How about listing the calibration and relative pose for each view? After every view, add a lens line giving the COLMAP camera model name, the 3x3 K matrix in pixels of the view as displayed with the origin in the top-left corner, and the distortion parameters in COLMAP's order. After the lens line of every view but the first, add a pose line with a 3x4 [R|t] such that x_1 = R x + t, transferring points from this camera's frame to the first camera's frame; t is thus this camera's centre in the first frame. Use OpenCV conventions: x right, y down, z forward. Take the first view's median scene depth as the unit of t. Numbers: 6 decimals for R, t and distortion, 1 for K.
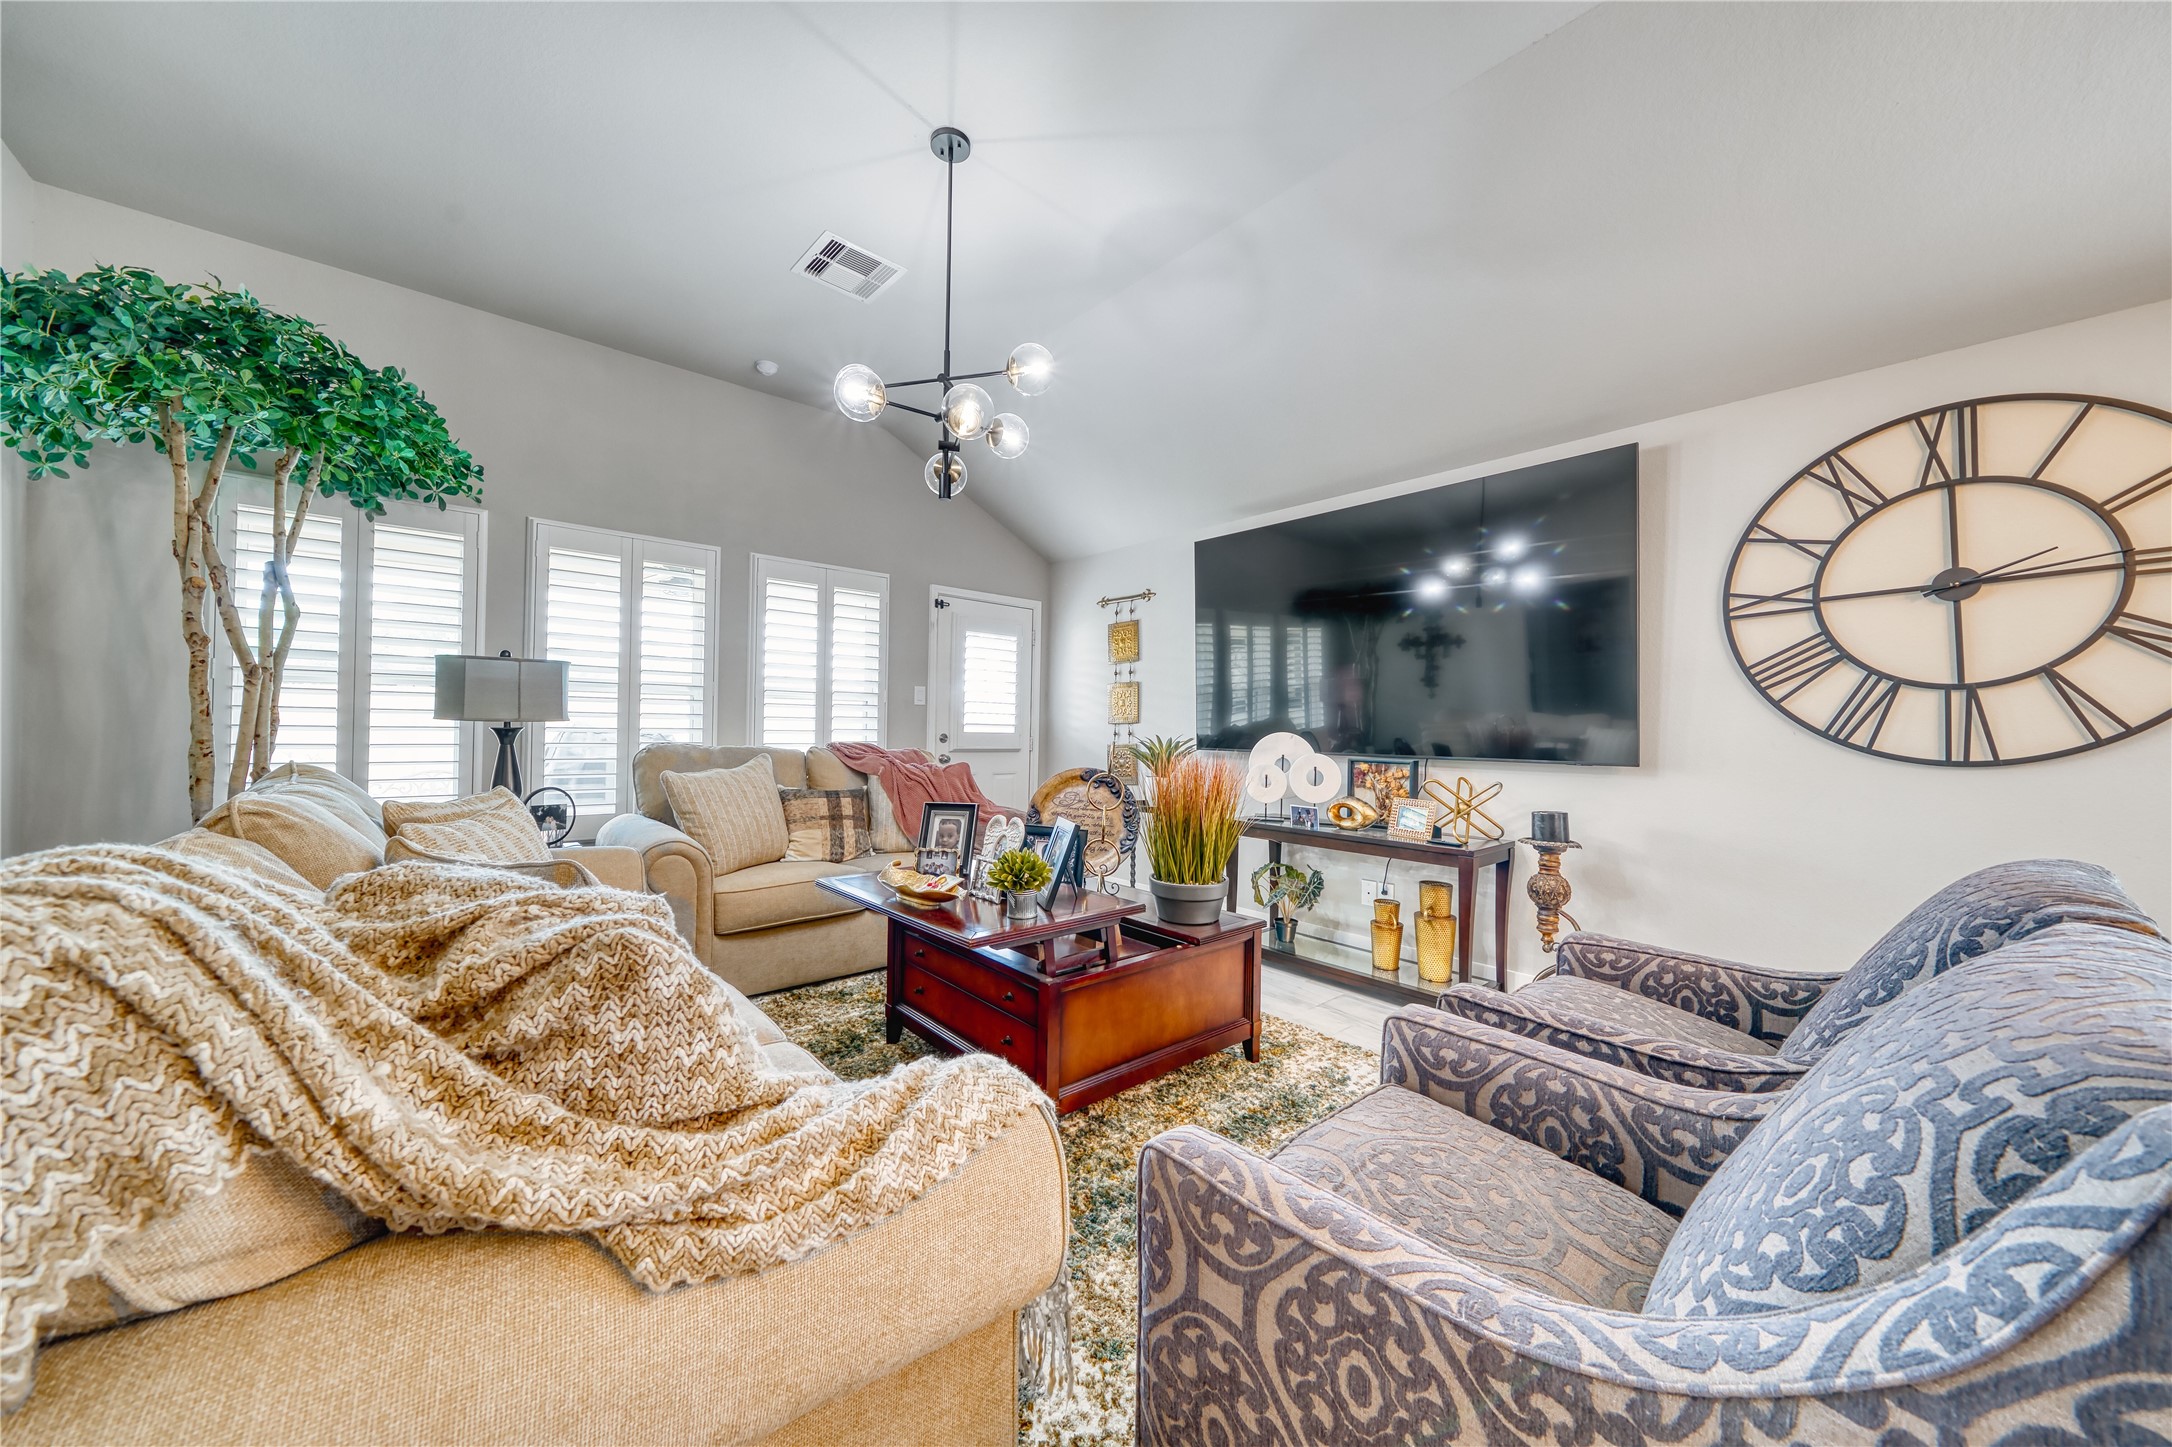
lens RADIAL K [[749.9, 0, 1085.4], [0, 749.9, 723.2], [0, 0, 1]] dist [-0.006034, 0.000065]
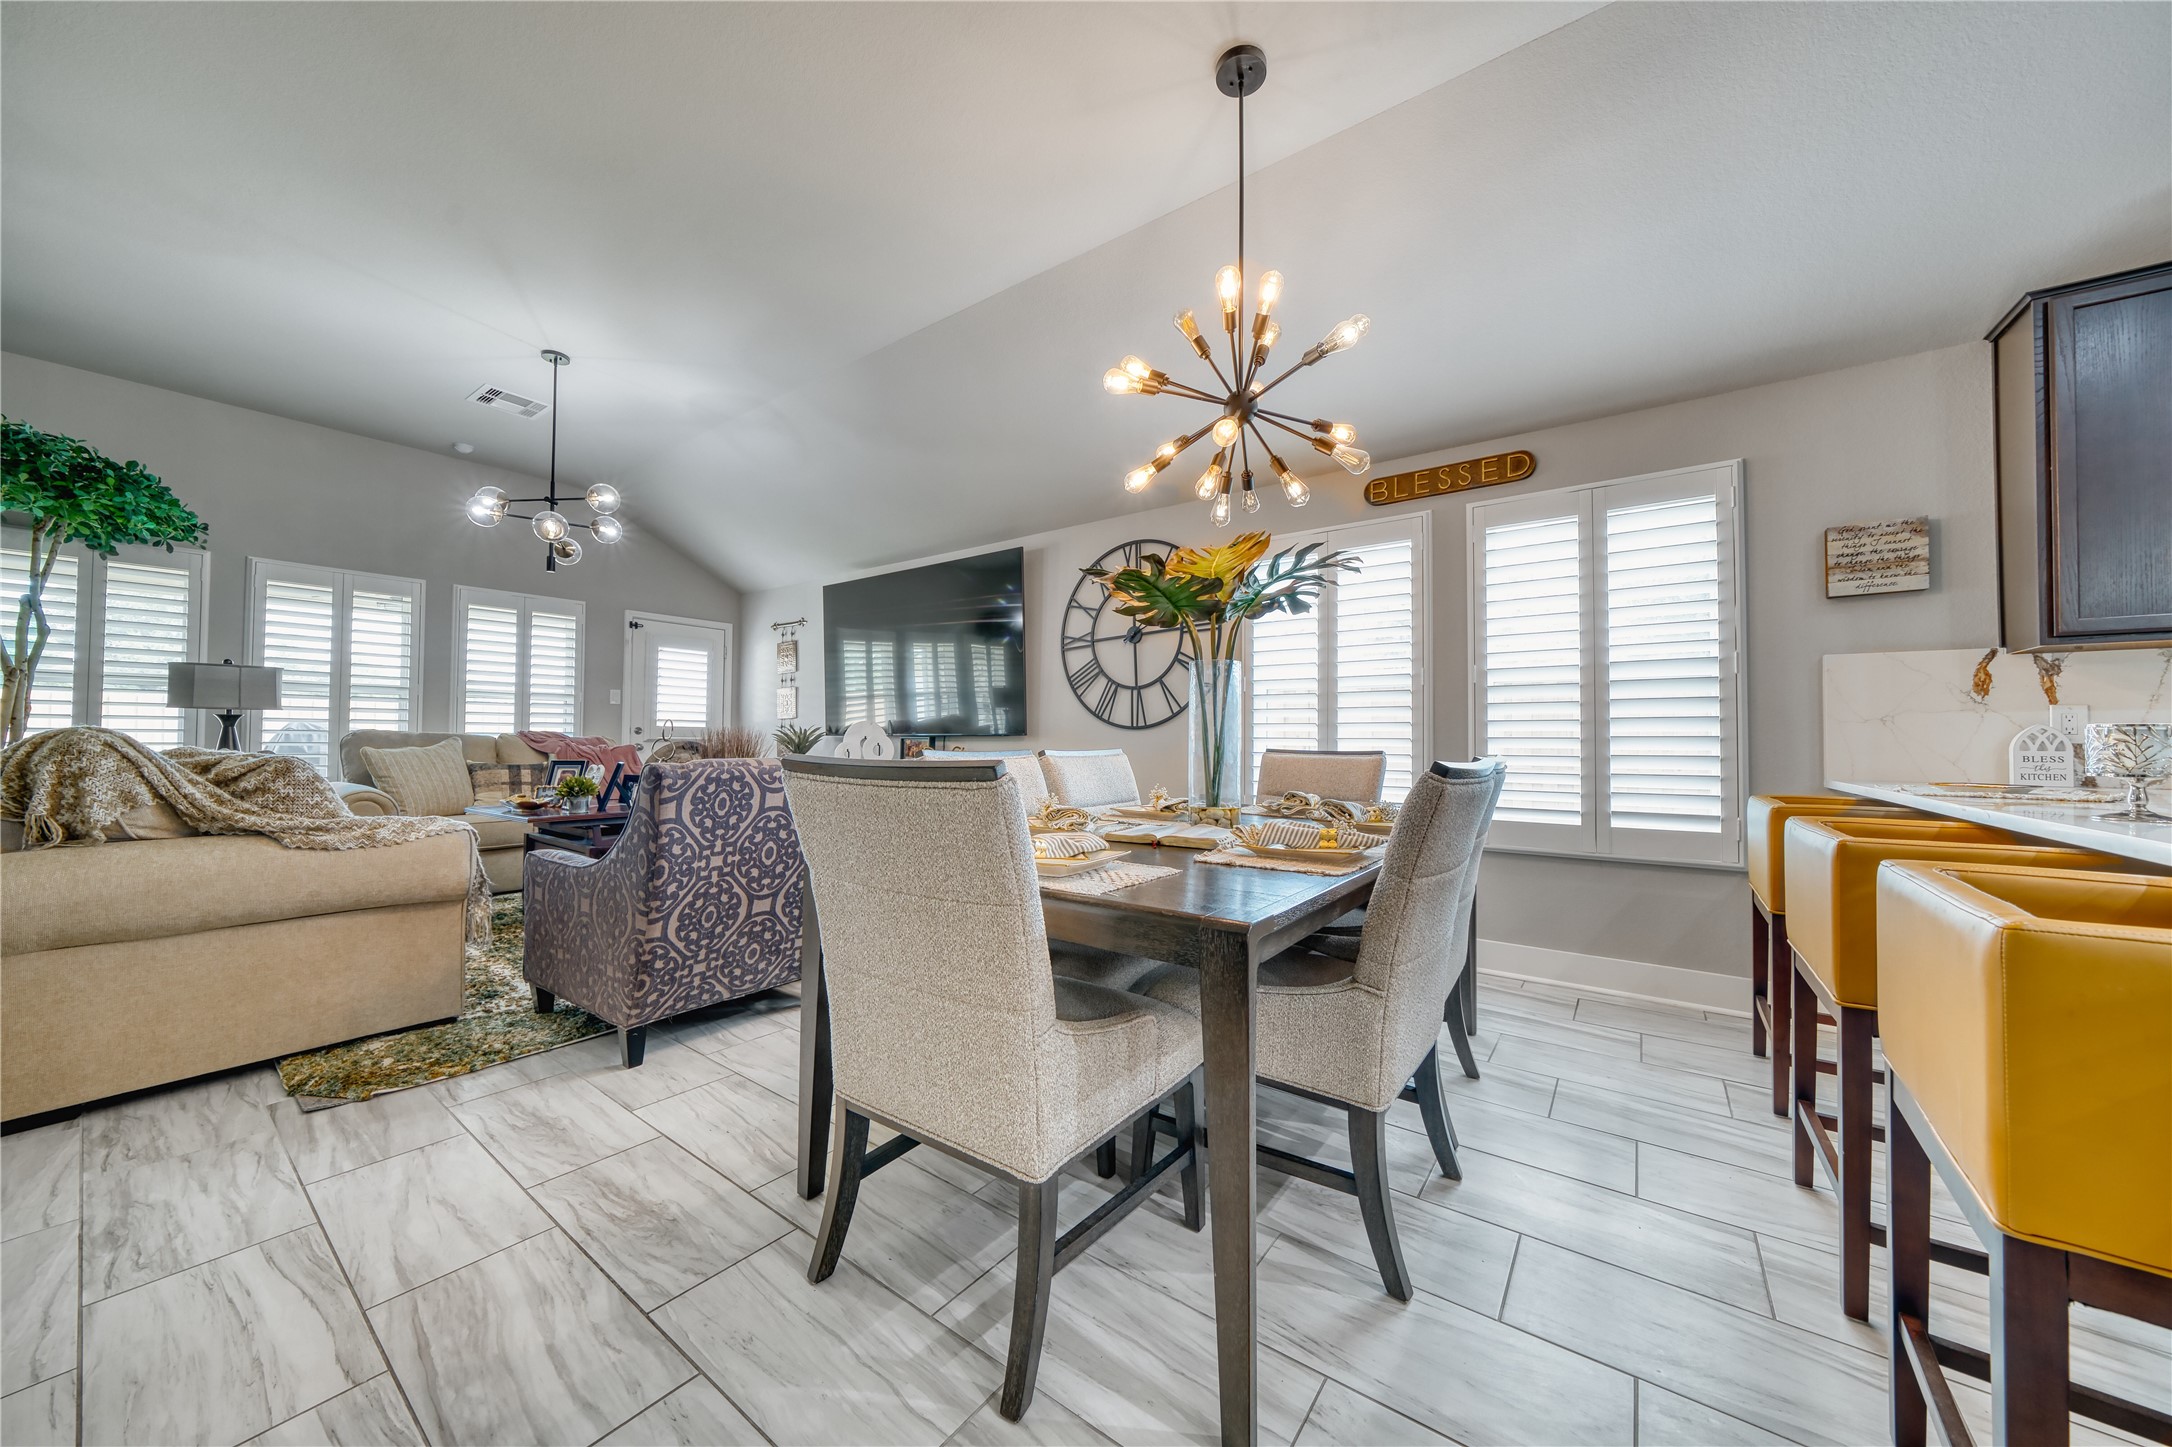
lens RADIAL K [[749.9, 0, 1084.6], [0, 749.9, 725.3], [0, 0, 1]] dist [-0.006034, 0.000065]
pose [[0.979066, -0.005296, 0.203474, 0.579907], [0.007834, 0.999901, -0.011668, 0.062147], [-0.203392, 0.013018, 0.979011, -0.781881]]
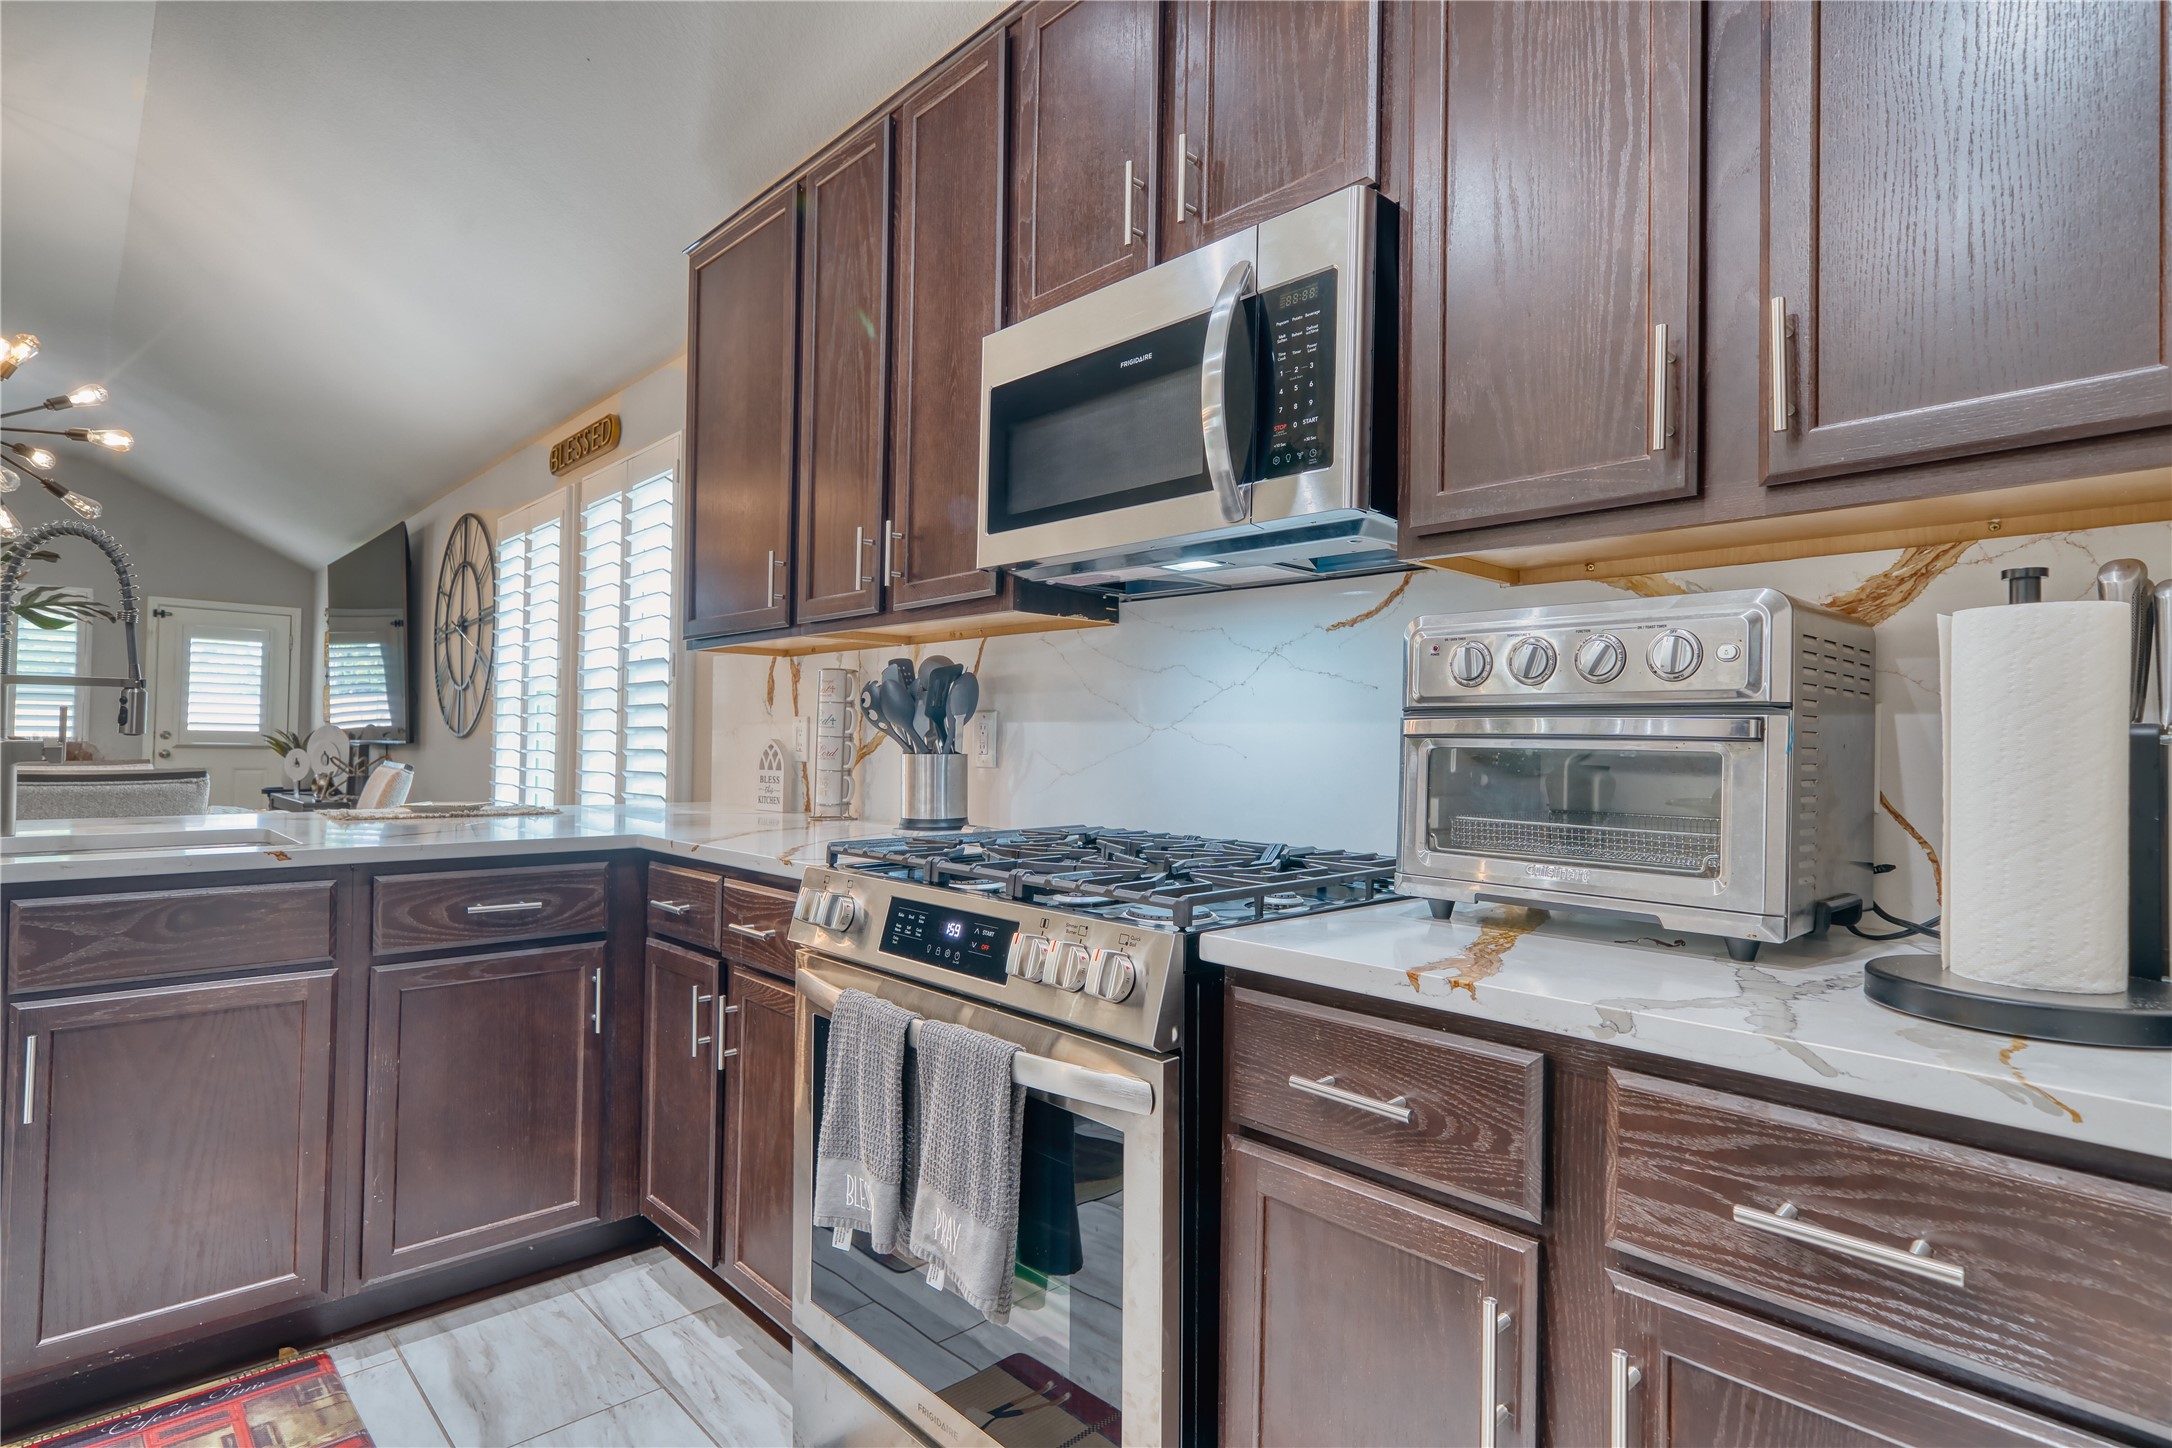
lens RADIAL K [[1110.8, 0, 1086.5], [0, 1110.8, 727.8], [0, 0, 1]] dist [0.005783, 0.000249]
pose [[0.999775, -0.001768, 0.021133, 2.229476], [0.002035, 0.999918, -0.012625, 0.062645], [-0.021109, 0.012665, 0.999697, -1.315193]]
